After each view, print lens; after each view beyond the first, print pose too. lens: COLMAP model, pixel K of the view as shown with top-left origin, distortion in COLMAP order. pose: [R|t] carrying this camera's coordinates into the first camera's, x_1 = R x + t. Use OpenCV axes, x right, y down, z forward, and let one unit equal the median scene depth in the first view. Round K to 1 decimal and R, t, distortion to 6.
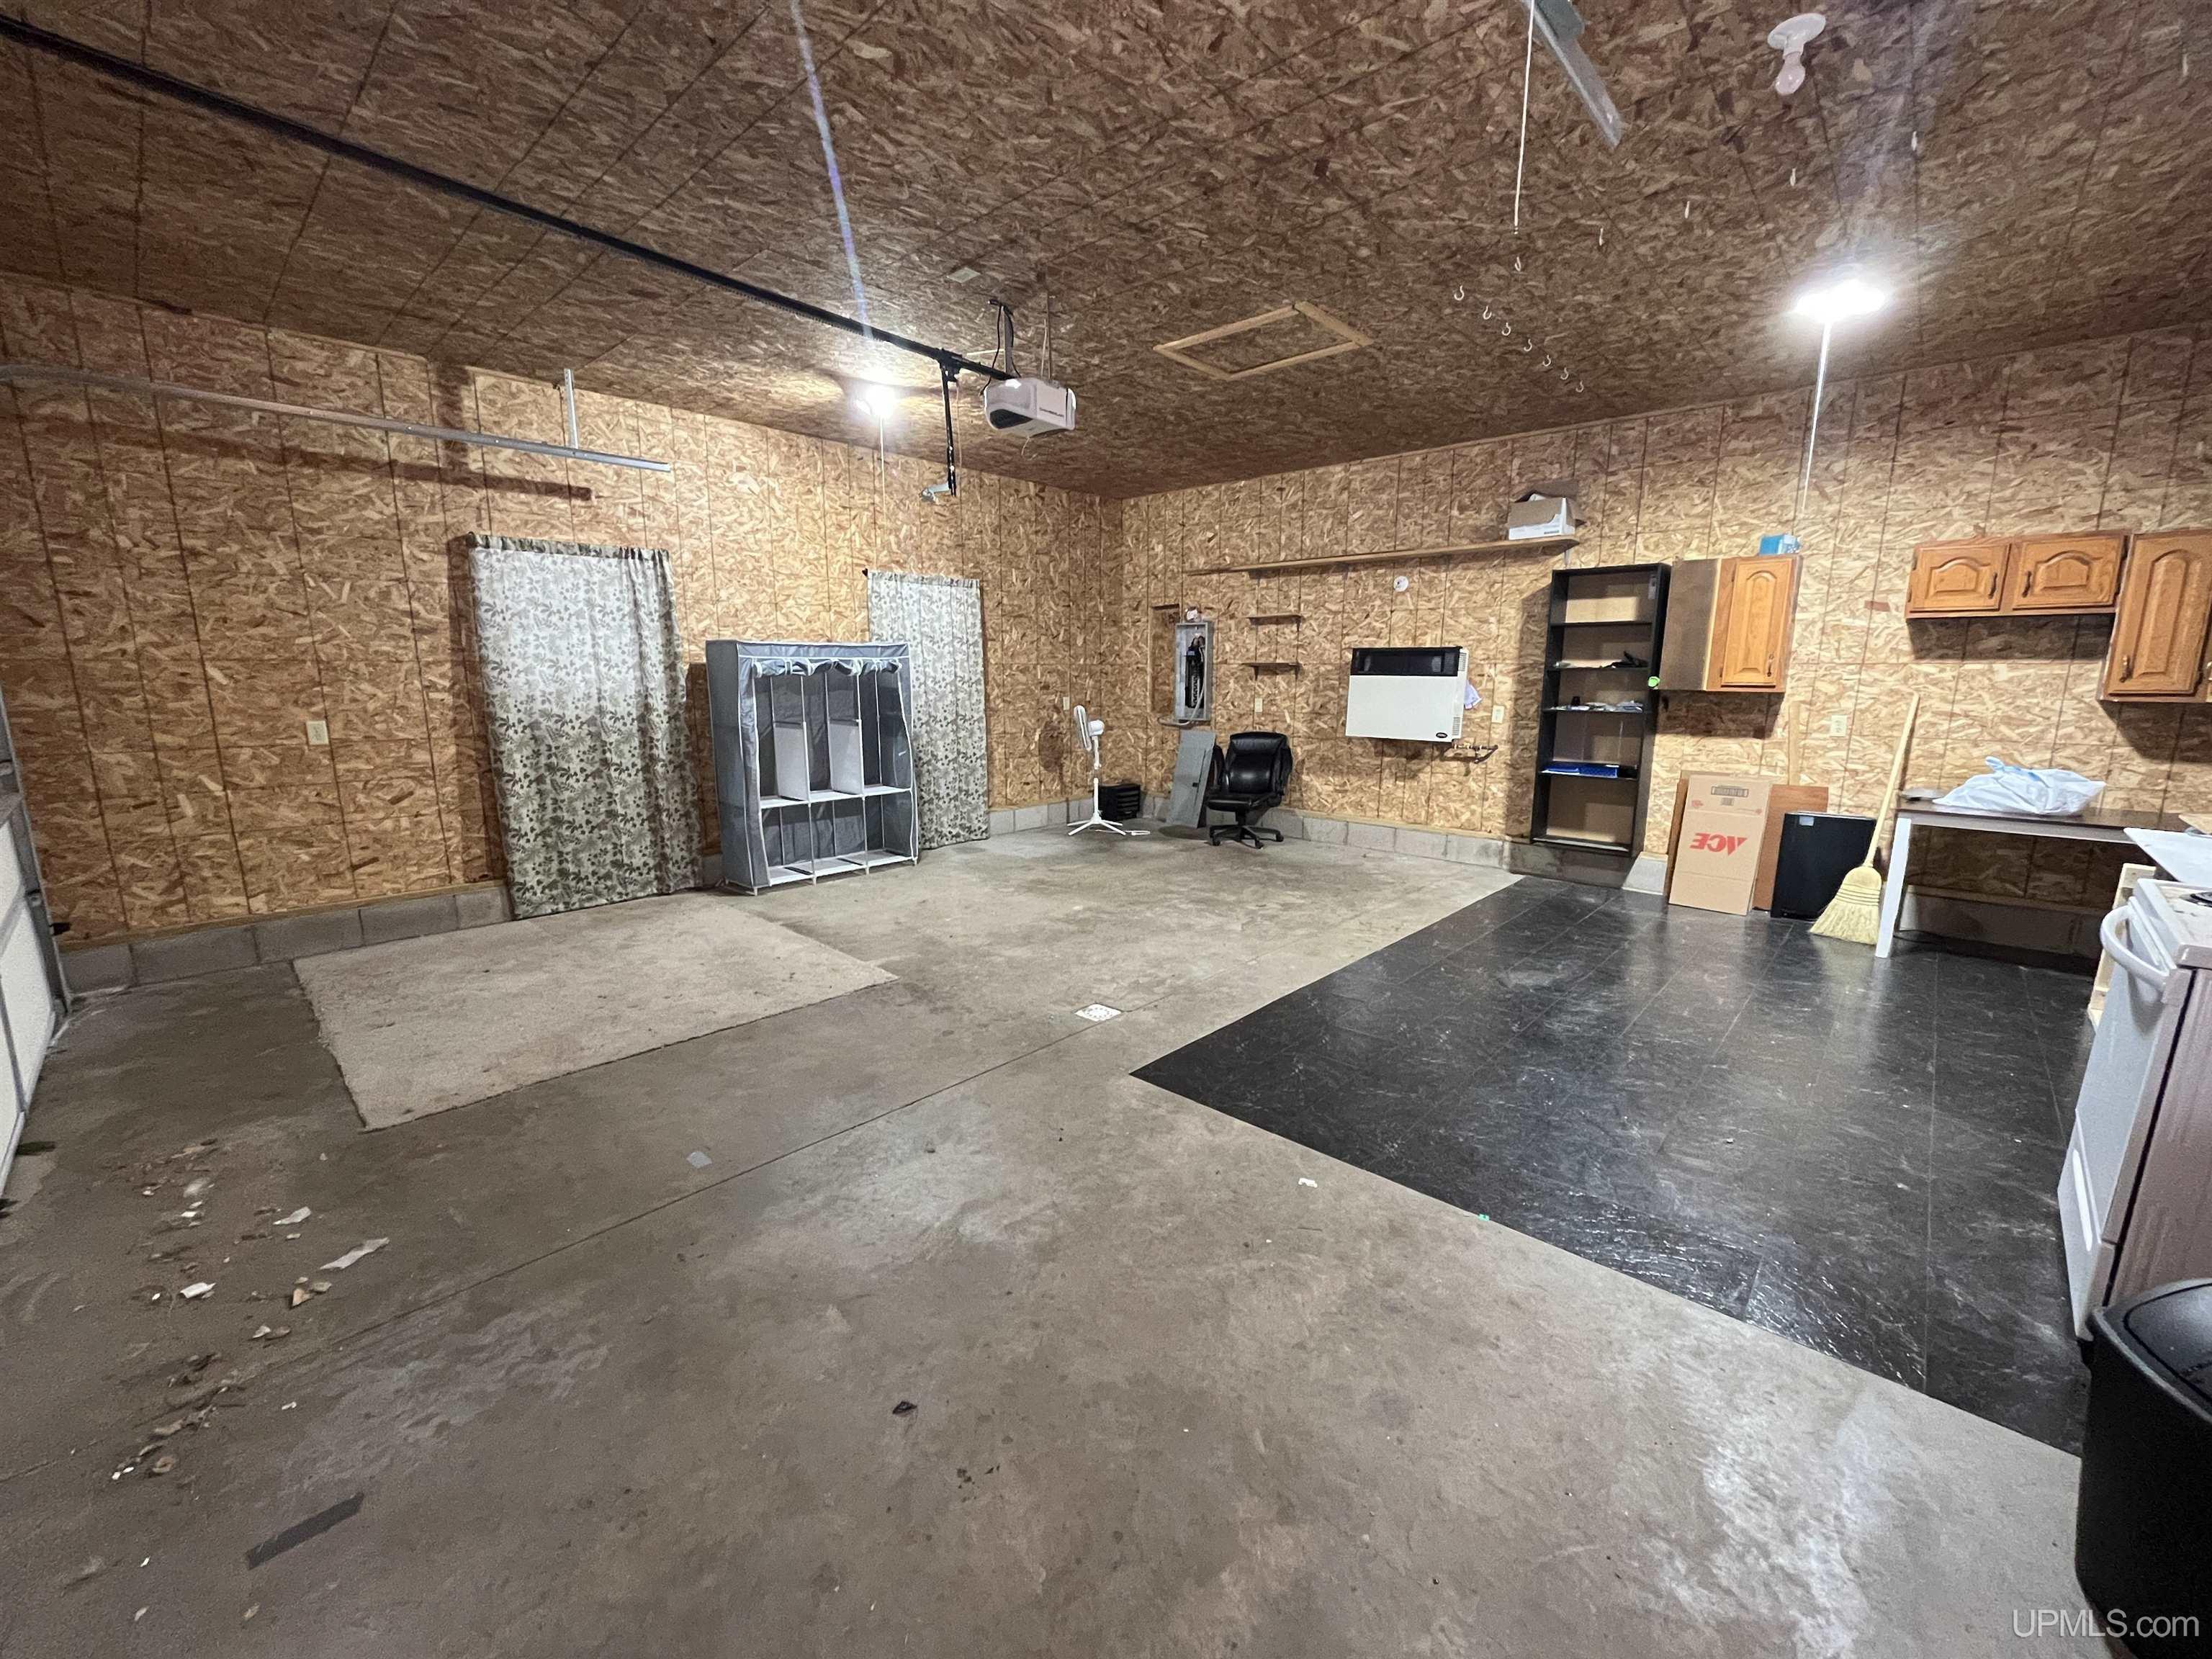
lens RADIAL K [[889.9, 0, 1102.2], [0, 889.9, 838.5], [0, 0, 1]] dist [0.000420, 0.000305]
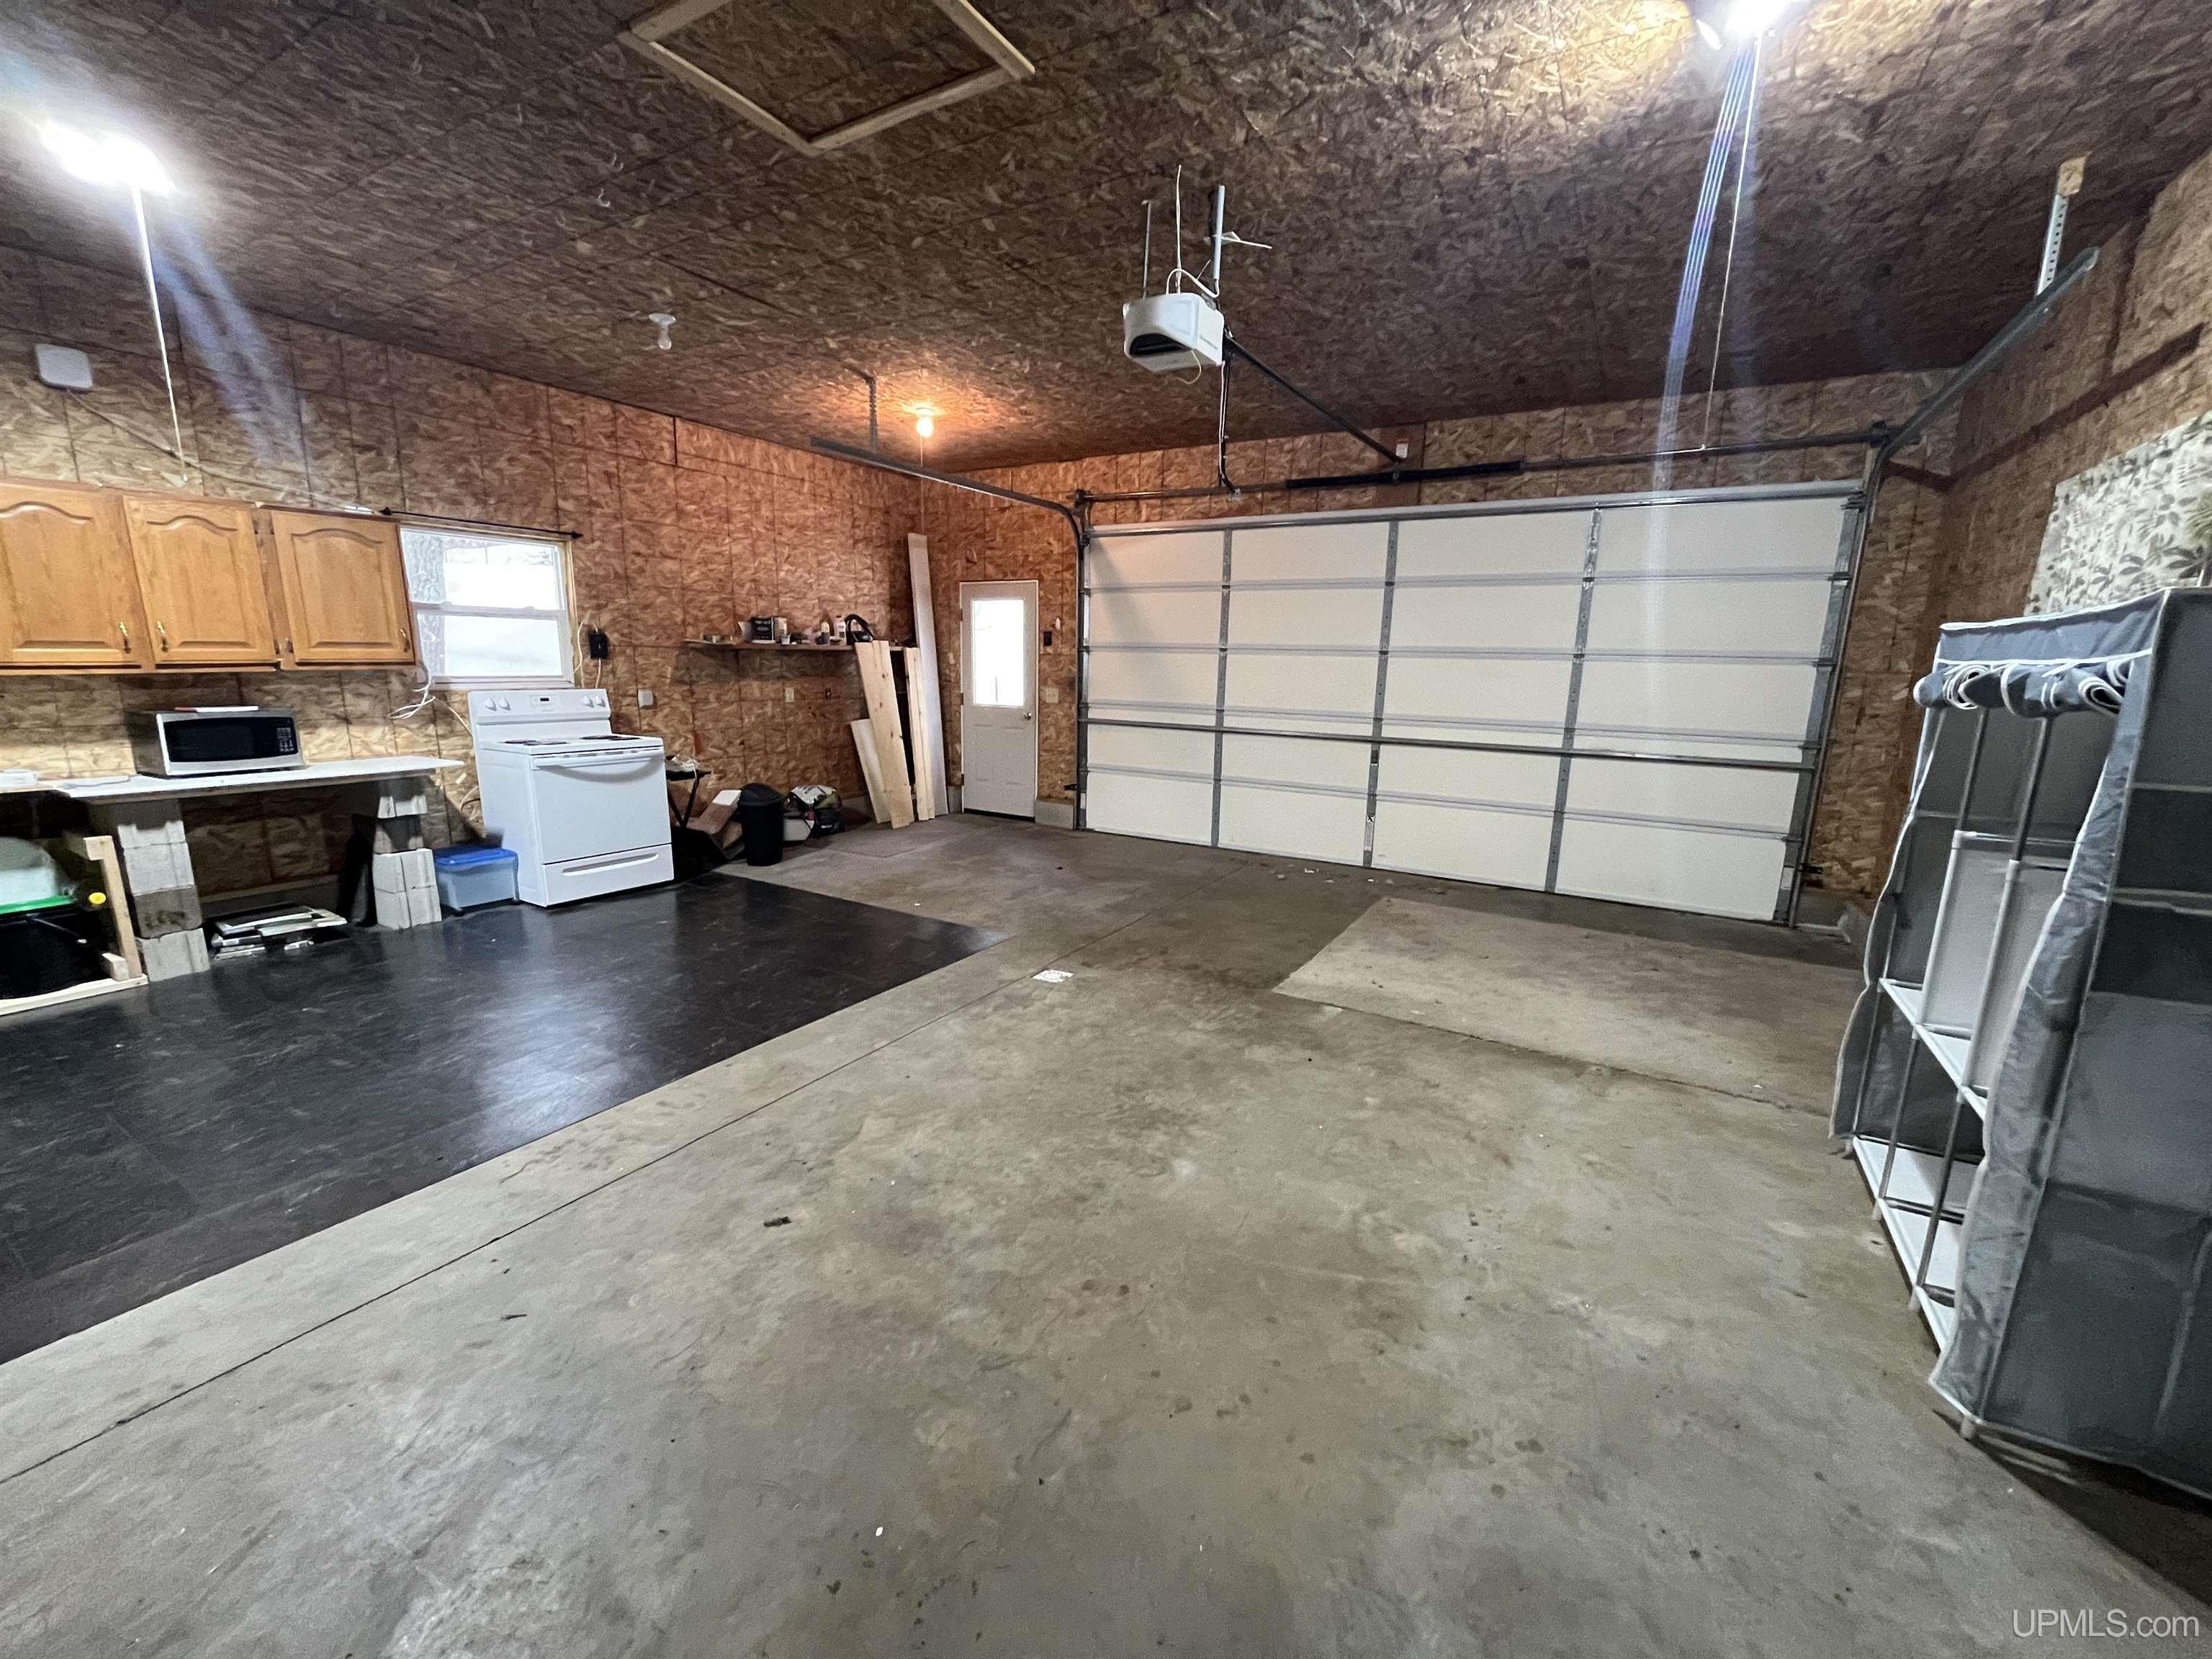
lens RADIAL K [[889.9, 0, 1111.2], [0, 889.9, 832.7], [0, 0, 1]] dist [0.000420, 0.000305]
pose [[-0.975600, 0.021148, -0.218535, 0.125147], [-0.063984, 0.924759, 0.375135, -0.296918], [0.210026, 0.379965, -0.900842, 1.501626]]
